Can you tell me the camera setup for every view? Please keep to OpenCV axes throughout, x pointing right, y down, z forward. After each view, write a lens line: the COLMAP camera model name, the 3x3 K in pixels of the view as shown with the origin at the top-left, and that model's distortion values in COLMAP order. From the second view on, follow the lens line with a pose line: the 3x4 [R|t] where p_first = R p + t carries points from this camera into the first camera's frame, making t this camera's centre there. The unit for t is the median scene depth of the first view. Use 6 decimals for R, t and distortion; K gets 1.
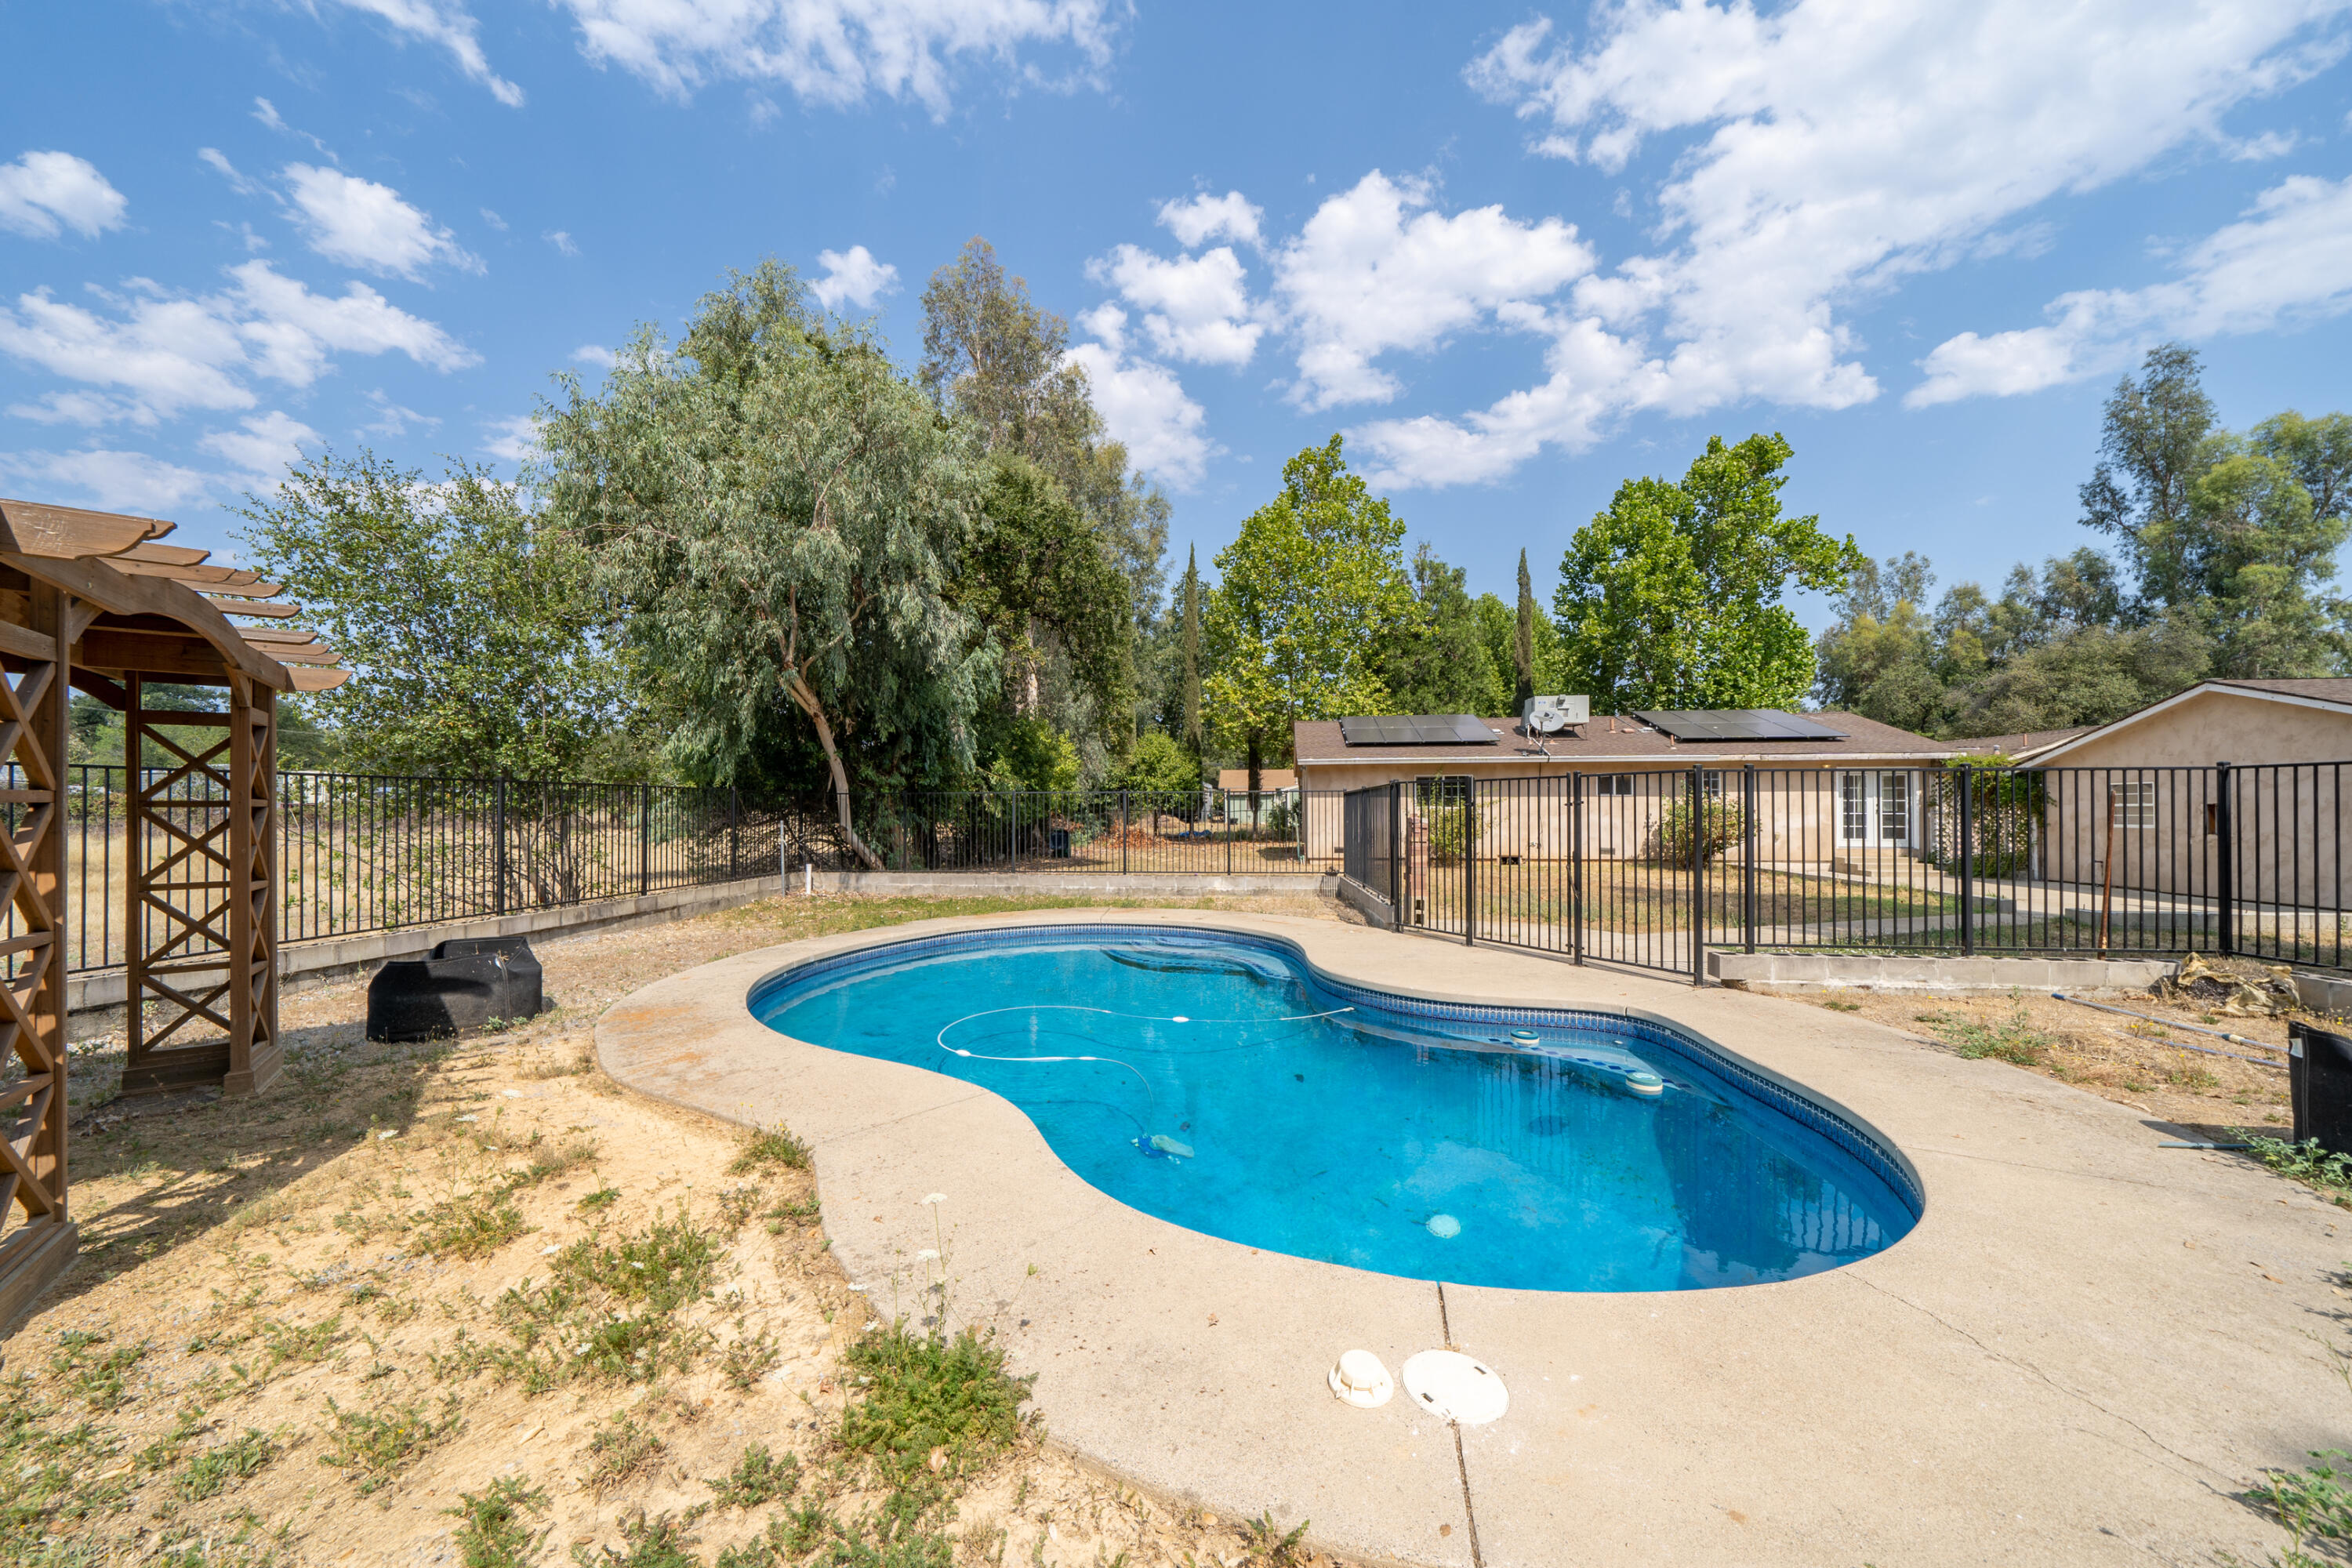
lens RADIAL K [[819.7, 0, 1166.0], [0, 819.7, 808.3], [0, 0, 1]] dist [-0.002102, -0.000441]
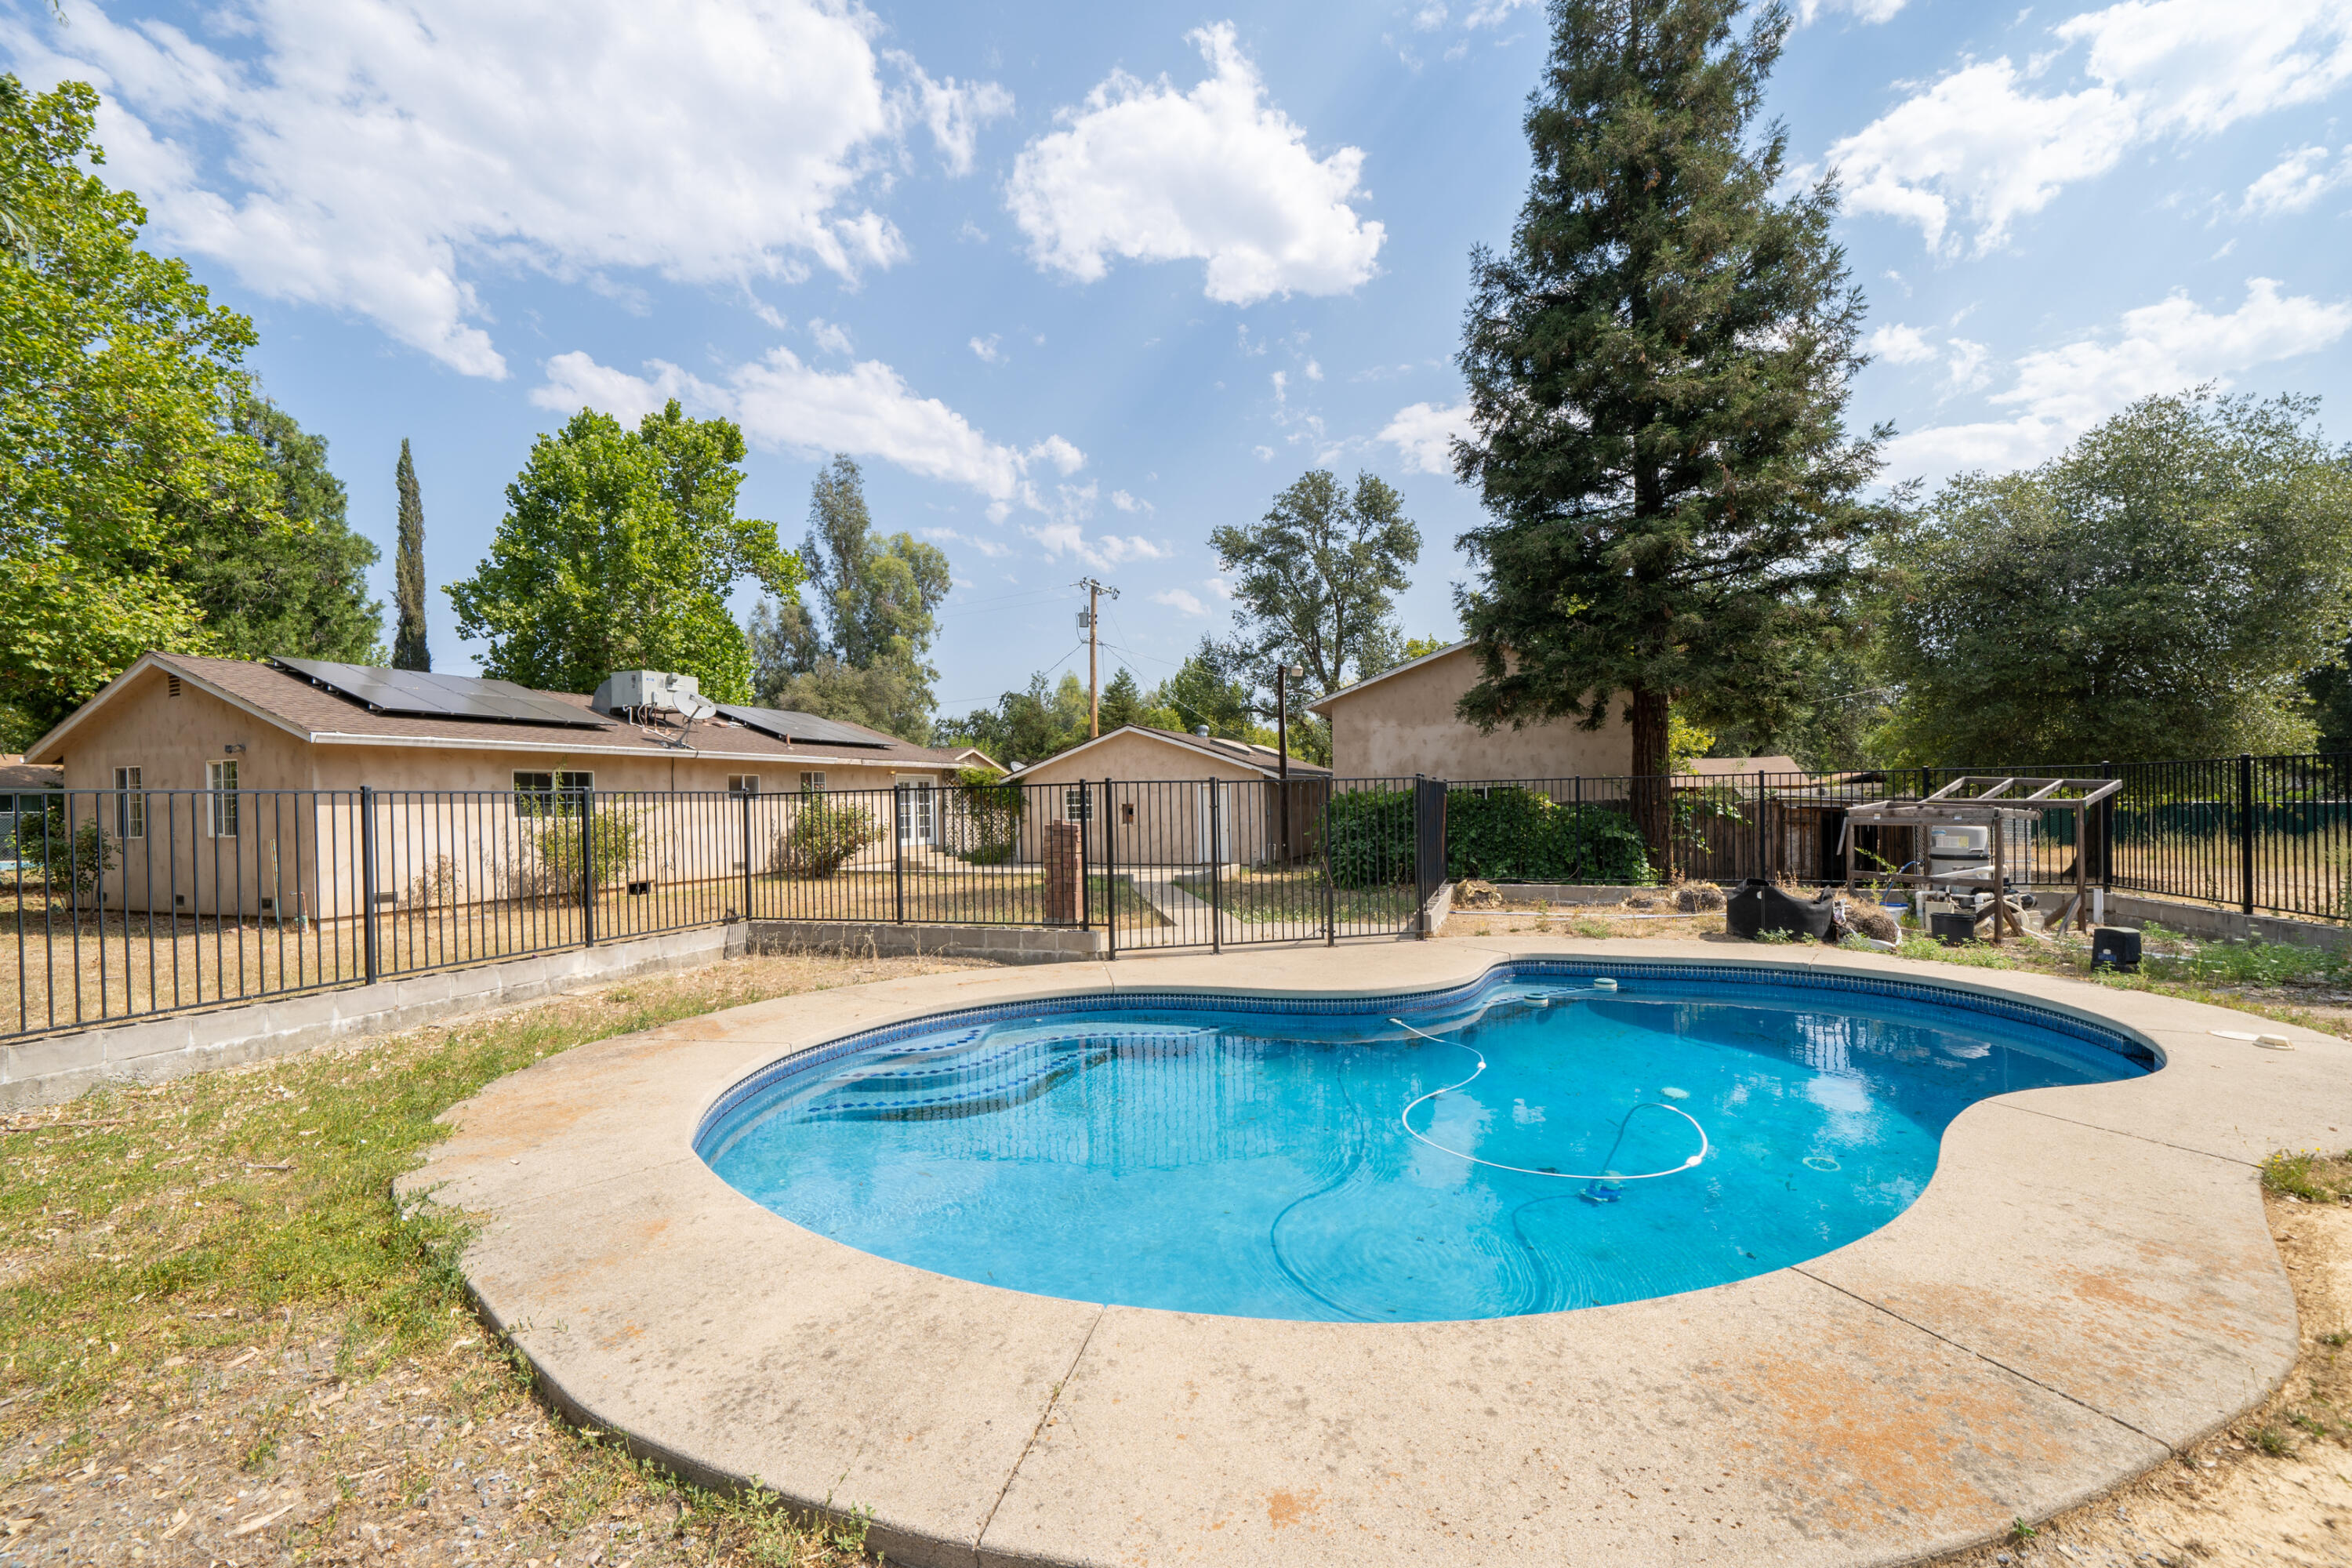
lens RADIAL K [[951.6, 0, 1171.5], [0, 951.6, 797.3], [0, 0, 1]] dist [-0.006170, 0.002794]
pose [[0.243733, 0.000856, 0.969842, -0.204515], [0.020093, 0.999781, -0.005932, -0.002356], [-0.969634, 0.020933, 0.243663, 0.226384]]
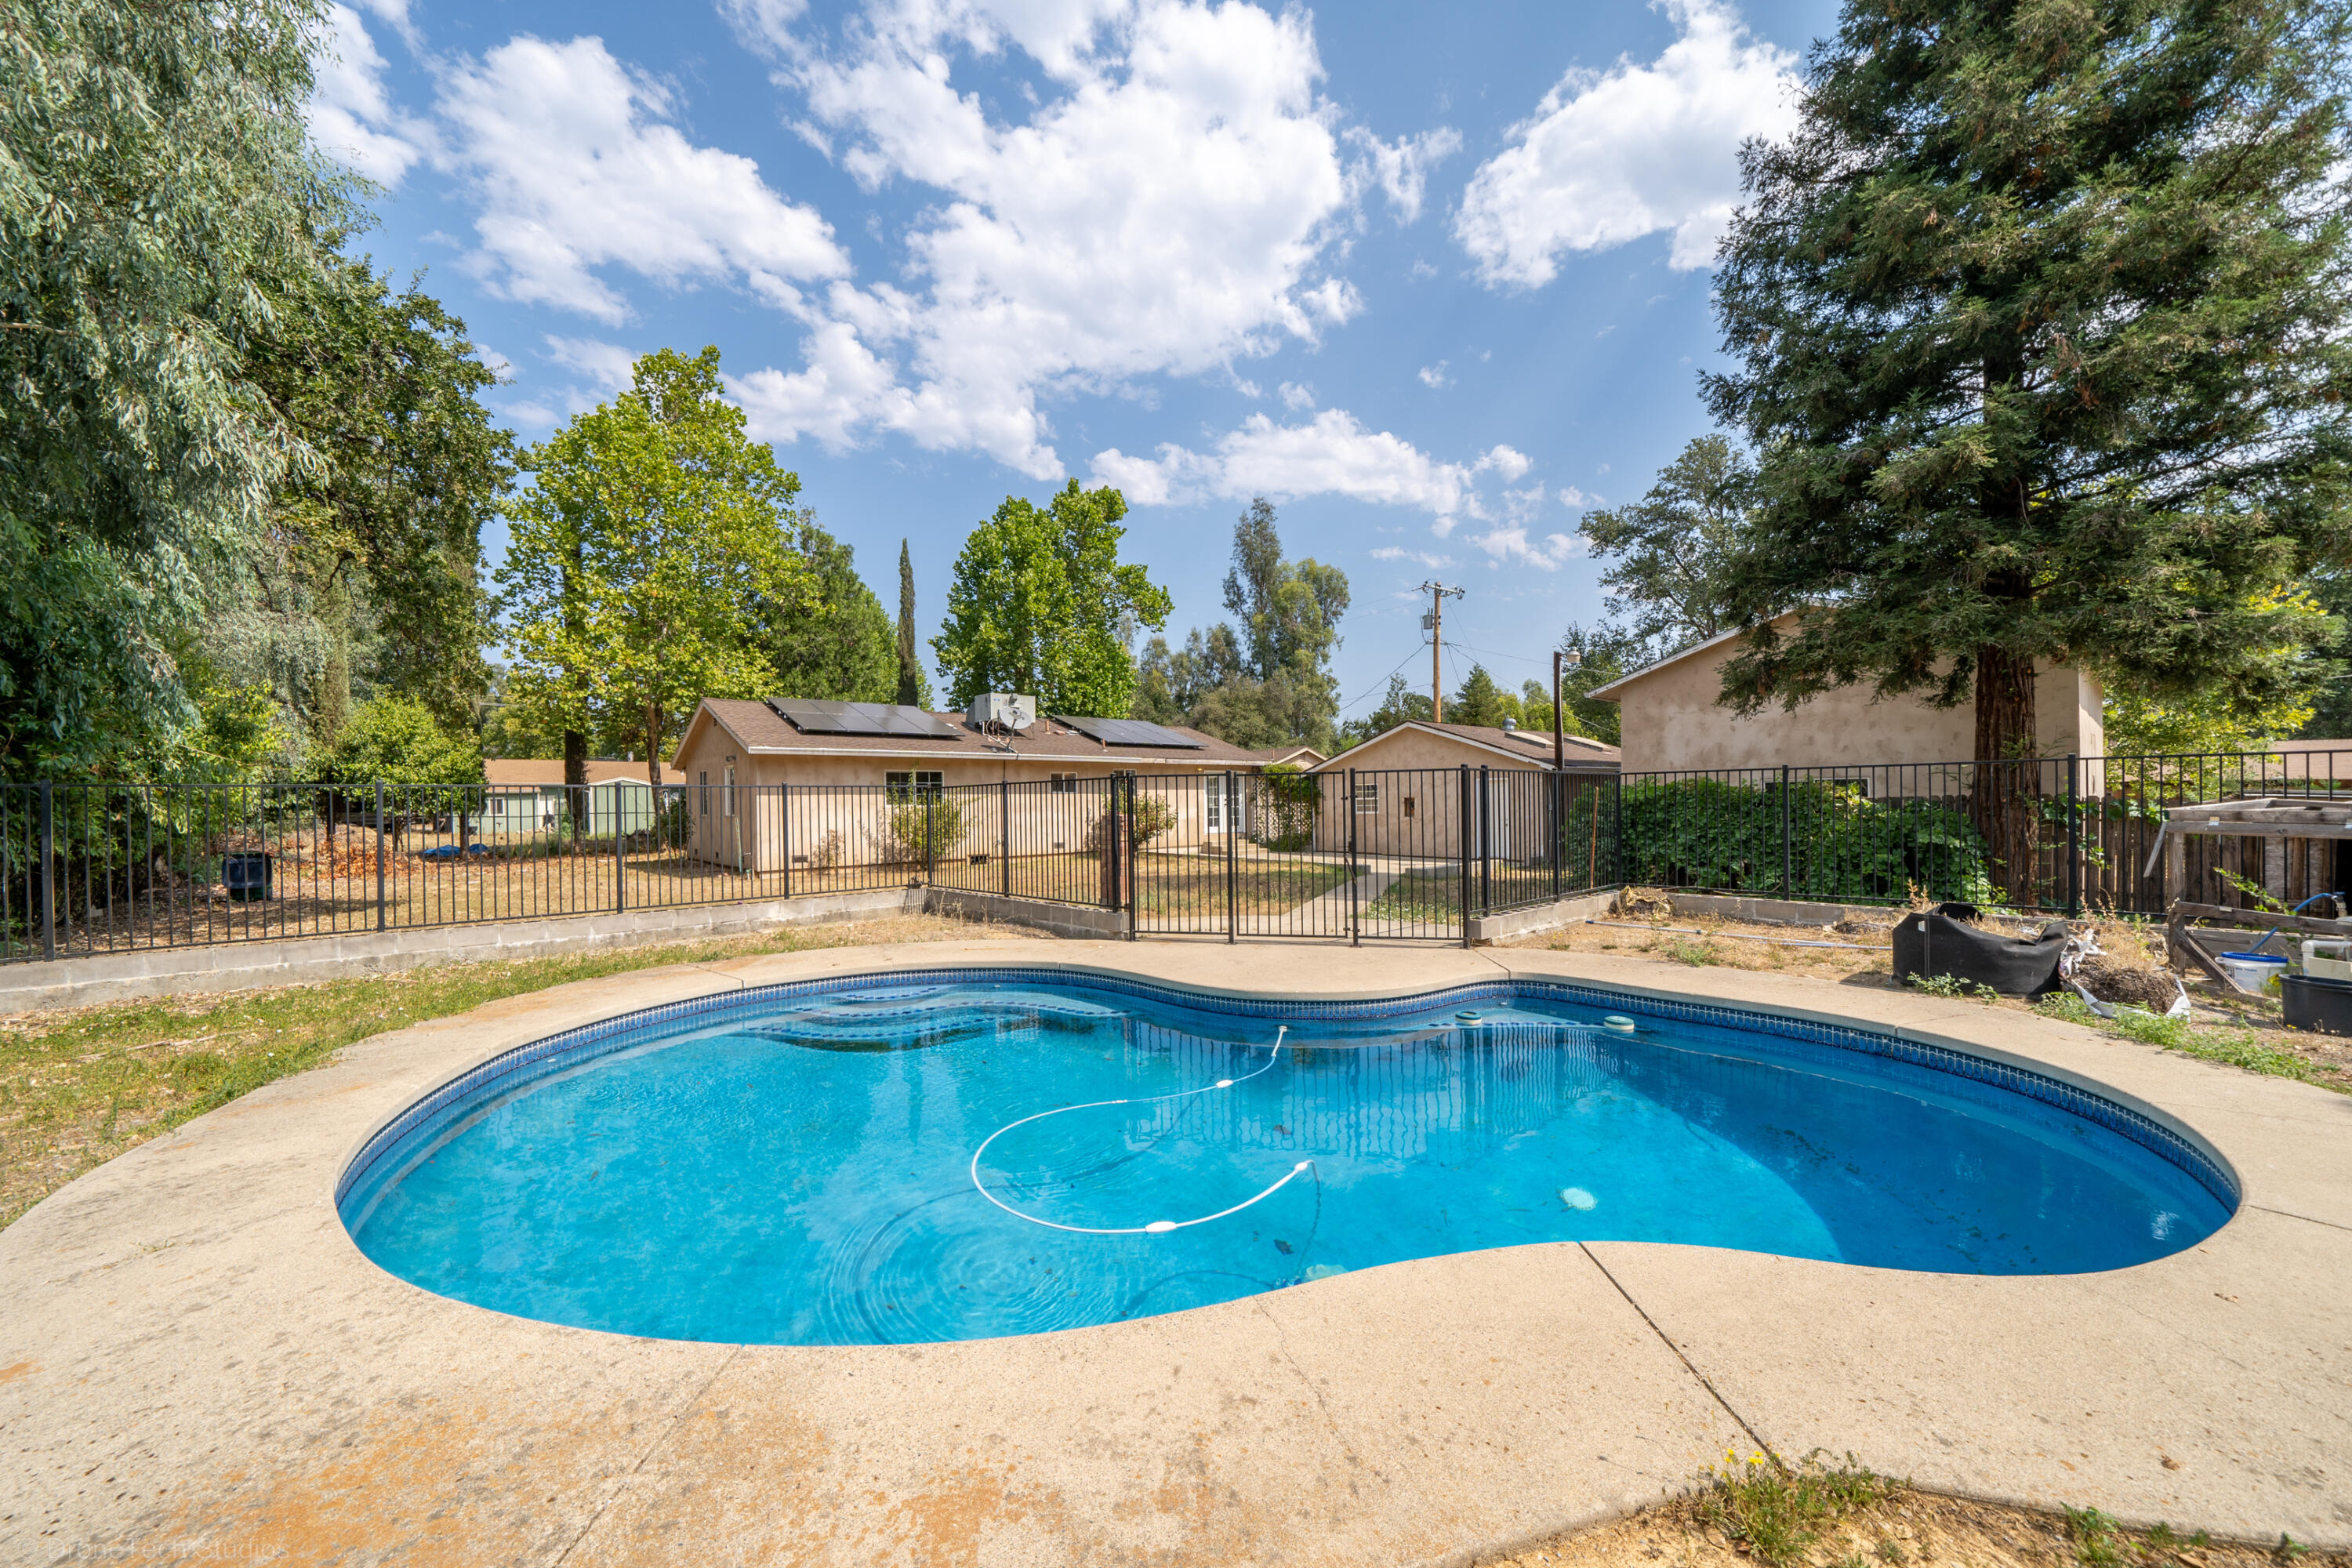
lens RADIAL K [[852.5, 0, 1175.1], [0, 852.5, 802.0], [0, 0, 1]] dist [-0.002874, 0.000383]
pose [[0.666788, -0.007753, 0.745207, -0.122794], [0.013072, 0.999914, -0.001293, -0.000102], [-0.745132, 0.010603, 0.666832, 0.106646]]
